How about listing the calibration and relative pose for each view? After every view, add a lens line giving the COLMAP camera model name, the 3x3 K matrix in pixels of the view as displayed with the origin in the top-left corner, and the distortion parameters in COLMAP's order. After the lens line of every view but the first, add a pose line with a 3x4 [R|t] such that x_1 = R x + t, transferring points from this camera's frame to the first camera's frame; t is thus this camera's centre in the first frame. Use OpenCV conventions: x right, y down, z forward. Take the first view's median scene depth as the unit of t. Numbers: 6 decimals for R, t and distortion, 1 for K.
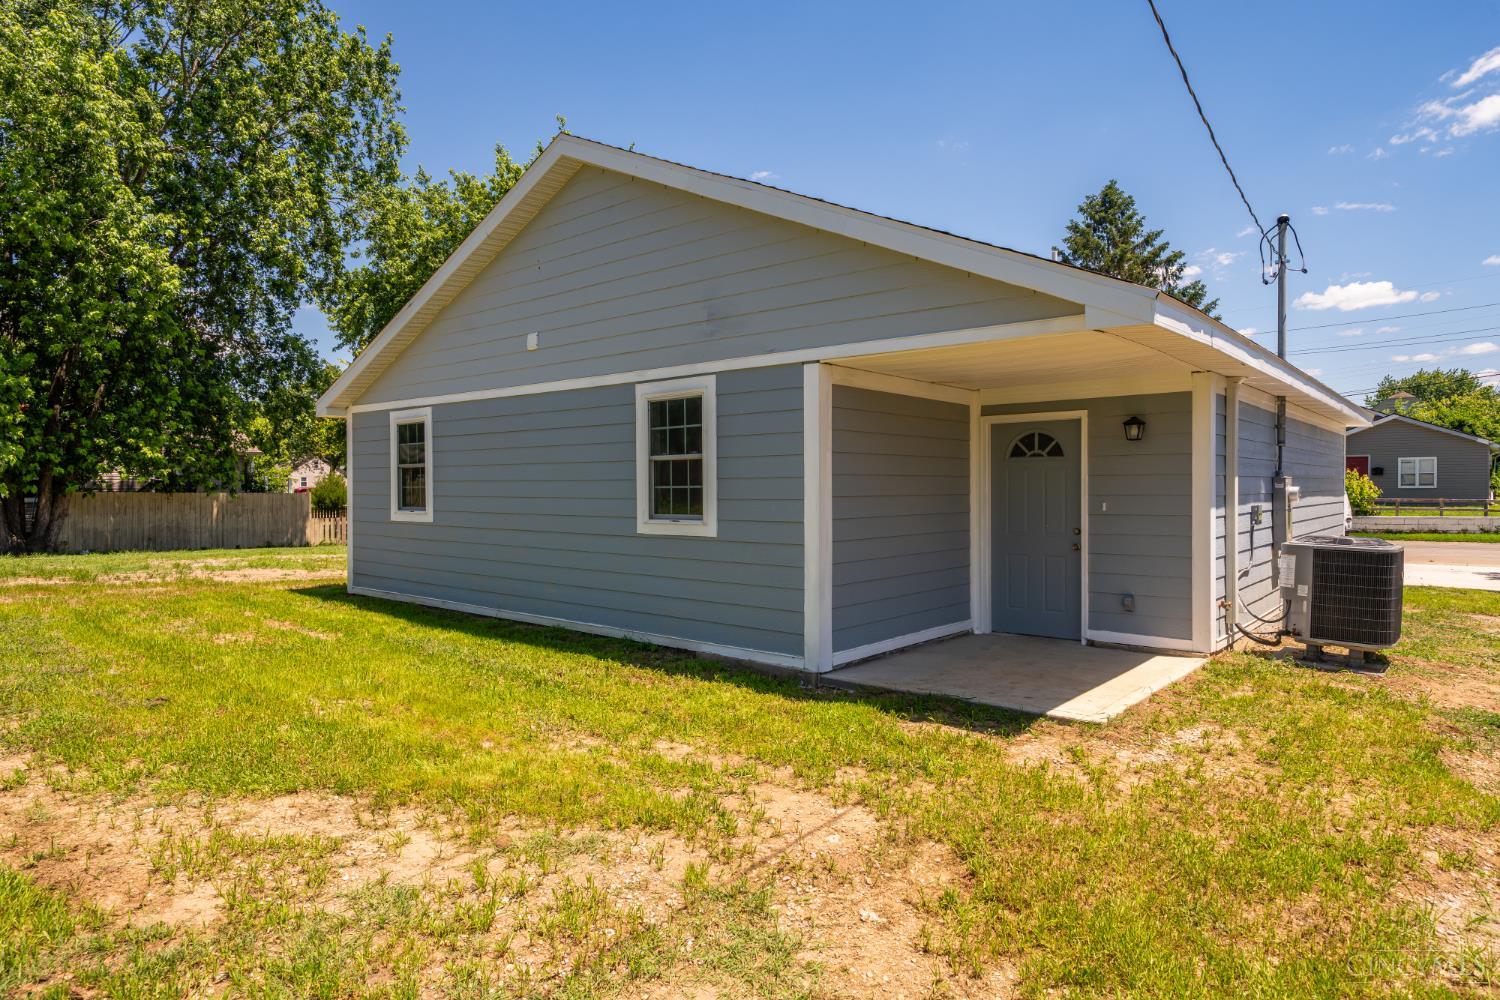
lens RADIAL K [[877.5, 0, 748.9], [0, 877.5, 495.6], [0, 0, 1]] dist [-0.007725, -0.001862]
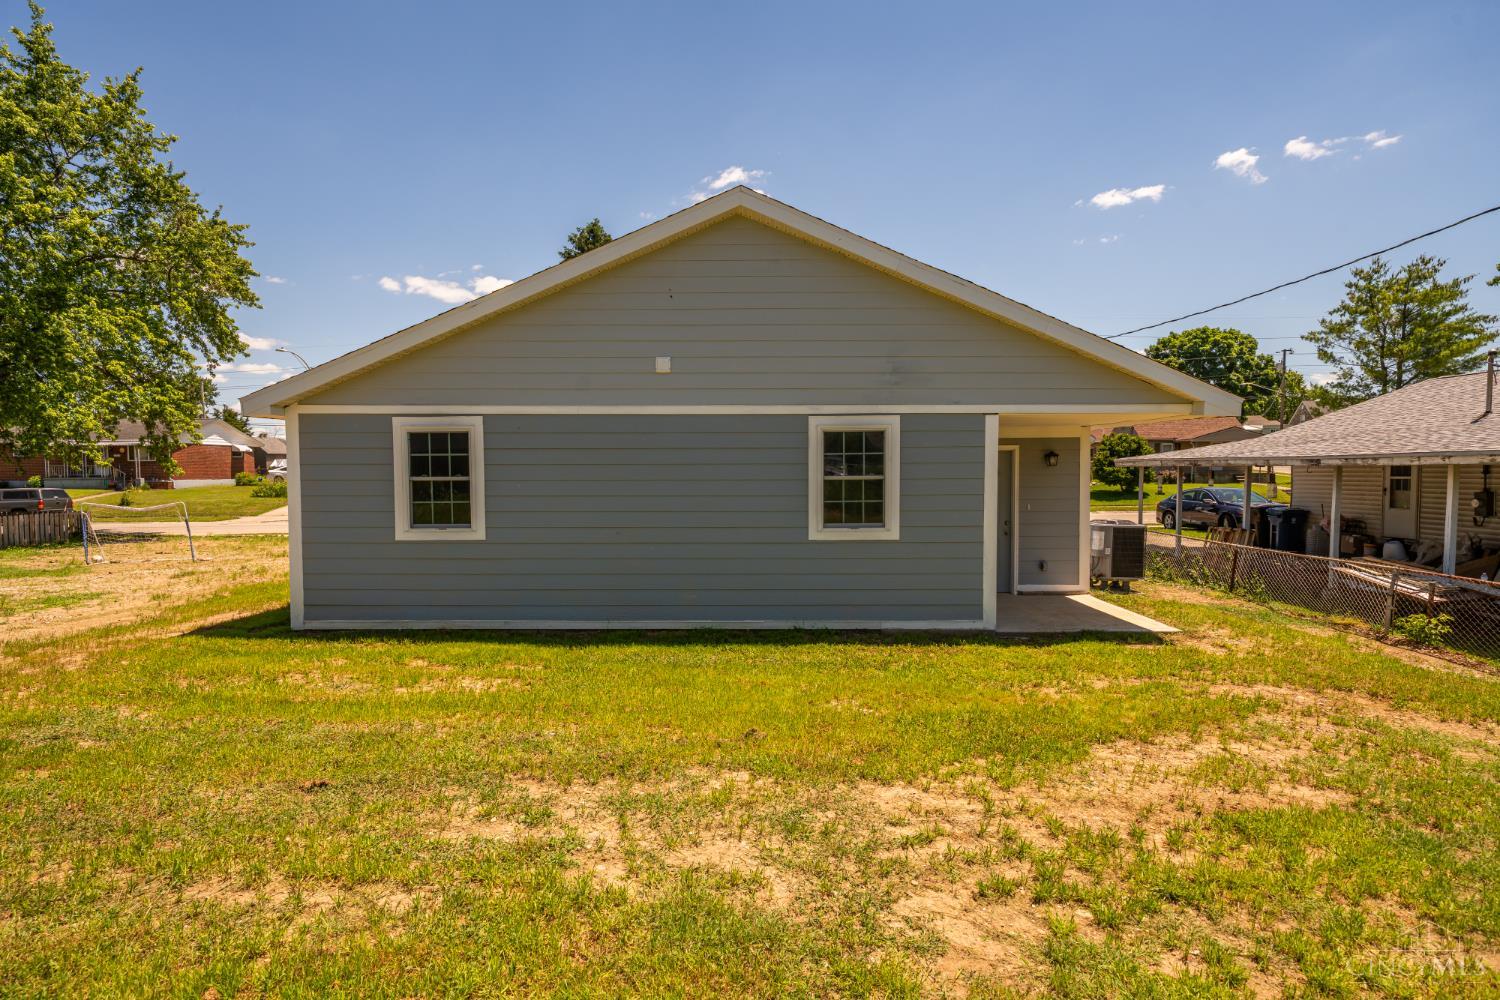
lens RADIAL K [[799.4, 0, 749.1], [0, 799.4, 501.9], [0, 0, 1]] dist [0.000086, 0.000215]
pose [[0.765241, -0.025268, 0.643247, -0.950042], [0.008562, 0.999540, 0.029078, -0.044396], [-0.643687, -0.016744, 0.765106, 0.225270]]
